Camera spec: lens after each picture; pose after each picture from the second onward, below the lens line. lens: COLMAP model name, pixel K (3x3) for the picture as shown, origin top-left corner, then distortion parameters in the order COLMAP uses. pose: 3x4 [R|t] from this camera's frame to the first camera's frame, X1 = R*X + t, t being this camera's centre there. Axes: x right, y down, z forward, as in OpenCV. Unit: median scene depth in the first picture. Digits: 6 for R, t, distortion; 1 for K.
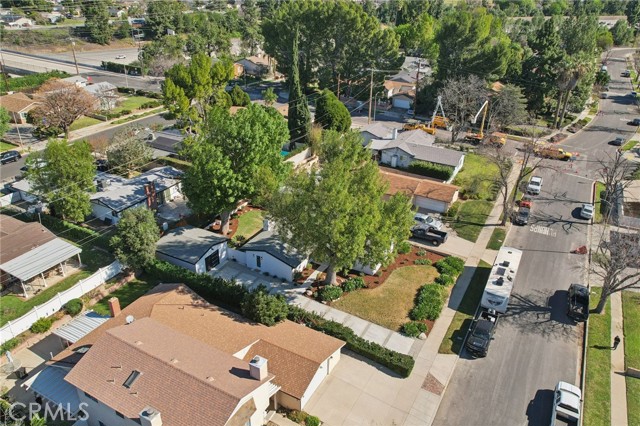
lens RADIAL K [[481.1, 0, 324.0], [0, 481.1, 215.4], [0, 0, 1]] dist [-0.072719, 0.055564]
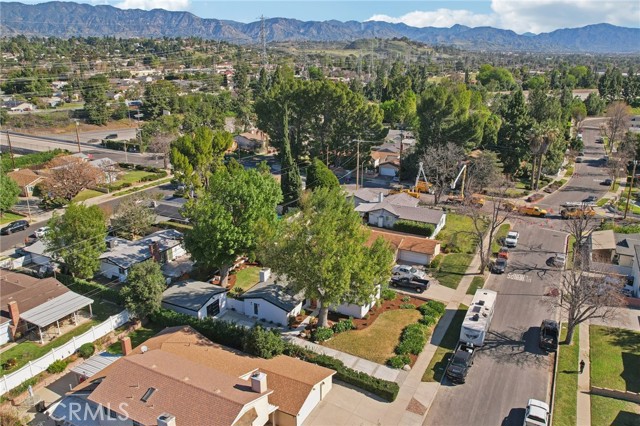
lens RADIAL K [[494.4, 0, 329.7], [0, 494.4, 211.8], [0, 0, 1]] dist [-0.053524, 0.003528]
pose [[0.999339, -0.026635, 0.024756, 0.007174], [0.030350, 0.985922, -0.164430, 0.053489], [-0.020028, 0.165073, 0.986078, -0.111800]]
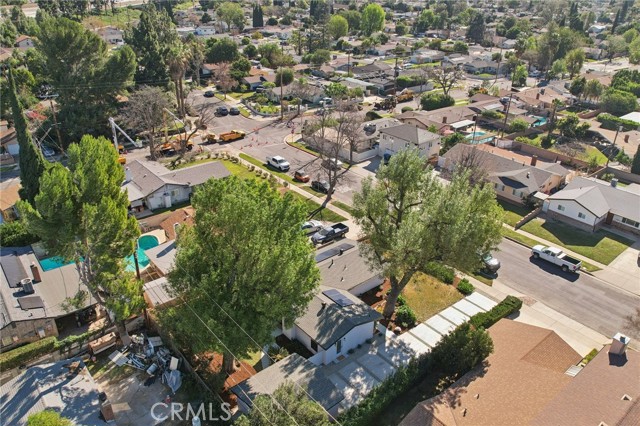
lens RADIAL K [[481.1, 0, 324.0], [0, 481.1, 215.4], [0, 0, 1]] dist [-0.072719, 0.055564]
pose [[0.375552, -0.441028, 0.815141, -0.552063], [0.419925, 0.865034, 0.274555, -0.255455], [-0.826211, 0.239188, 0.510064, 0.440066]]
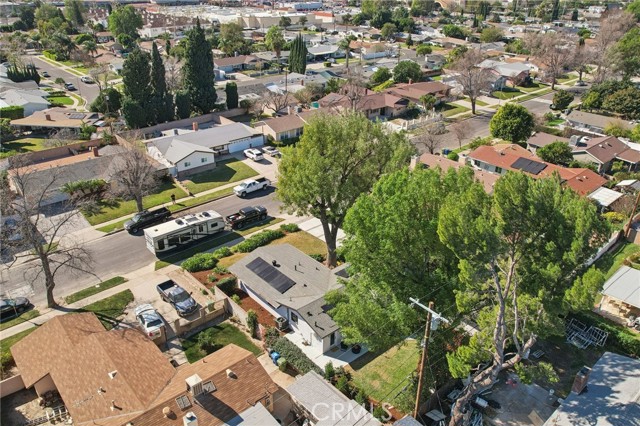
lens RADIAL K [[481.1, 0, 324.0], [0, 481.1, 215.4], [0, 0, 1]] dist [-0.072719, 0.055564]
pose [[-0.937352, -0.193004, 0.290035, -0.194585], [0.126291, 0.587646, 0.799202, -0.575862], [-0.324687, 0.785762, -0.526457, 1.119786]]
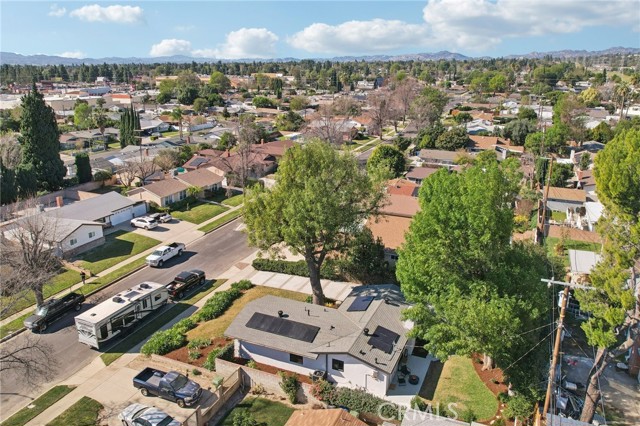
lens RADIAL K [[484.1, 0, 322.1], [0, 484.1, 214.1], [0, 0, 1]] dist [-0.084275, 0.075970]
pose [[-0.995737, -0.008558, -0.091843, 0.070638], [-0.070854, 0.708478, 0.702167, -0.492513], [0.059060, 0.705681, -0.706064, 1.166058]]
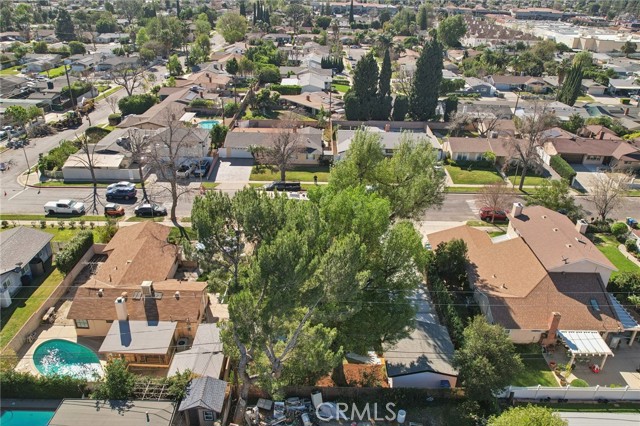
lens RADIAL K [[481.1, 0, 324.0], [0, 481.1, 215.4], [0, 0, 1]] dist [-0.072719, 0.055564]
pose [[-0.474626, -0.435399, 0.764956, -0.558710], [0.370527, 0.689491, 0.622344, -0.500093], [-0.798398, 0.578818, -0.165923, 0.893662]]
